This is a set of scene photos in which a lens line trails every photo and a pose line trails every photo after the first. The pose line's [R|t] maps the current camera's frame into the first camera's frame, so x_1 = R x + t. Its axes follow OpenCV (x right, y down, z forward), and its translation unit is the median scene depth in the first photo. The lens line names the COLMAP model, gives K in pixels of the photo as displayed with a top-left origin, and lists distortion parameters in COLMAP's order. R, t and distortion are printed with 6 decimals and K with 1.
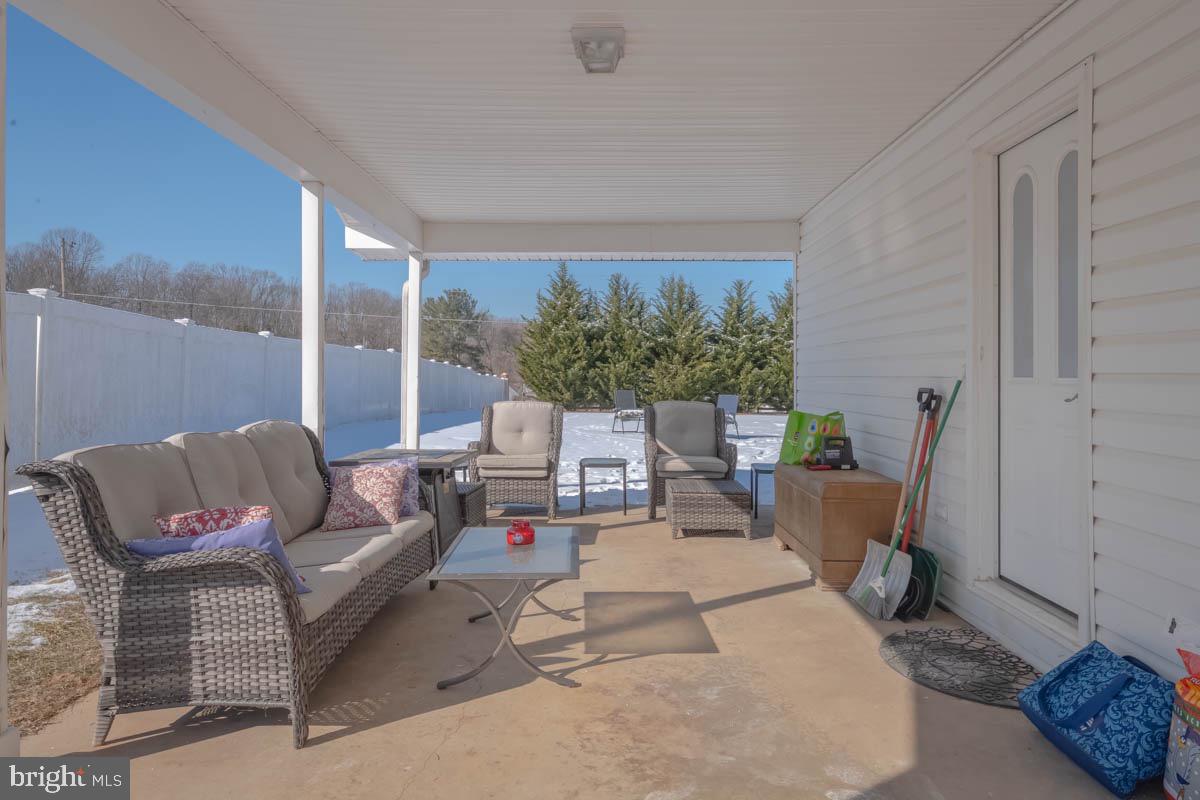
lens RADIAL K [[782.6, 0, 602.3], [0, 782.6, 401.8], [0, 0, 1]] dist [0.007064, 0.000489]
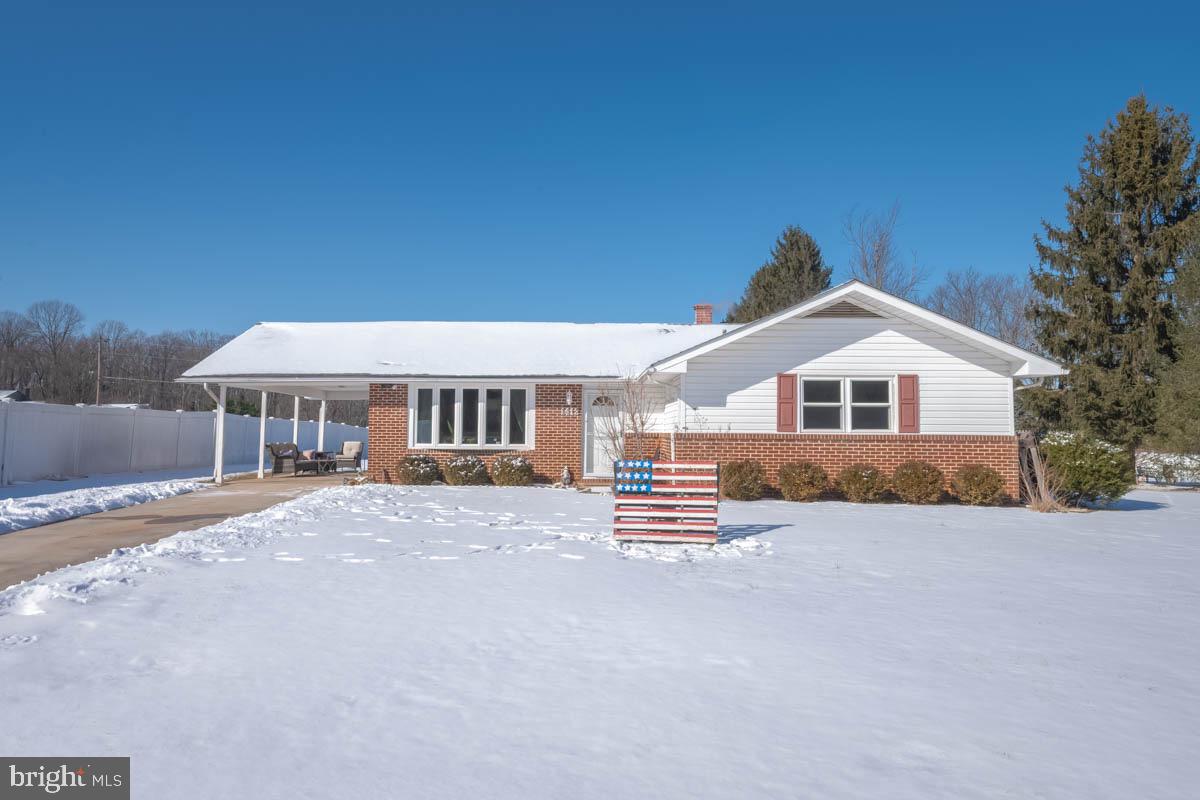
lens RADIAL K [[822.3, 0, 597.6], [0, 822.3, 400.5], [0, 0, 1]] dist [-0.005734, 0.001077]
pose [[0.999770, -0.005891, 0.020614, 0.822849], [0.007416, 0.997179, -0.074689, 0.086551], [-0.020116, 0.074824, 0.996994, -2.426914]]
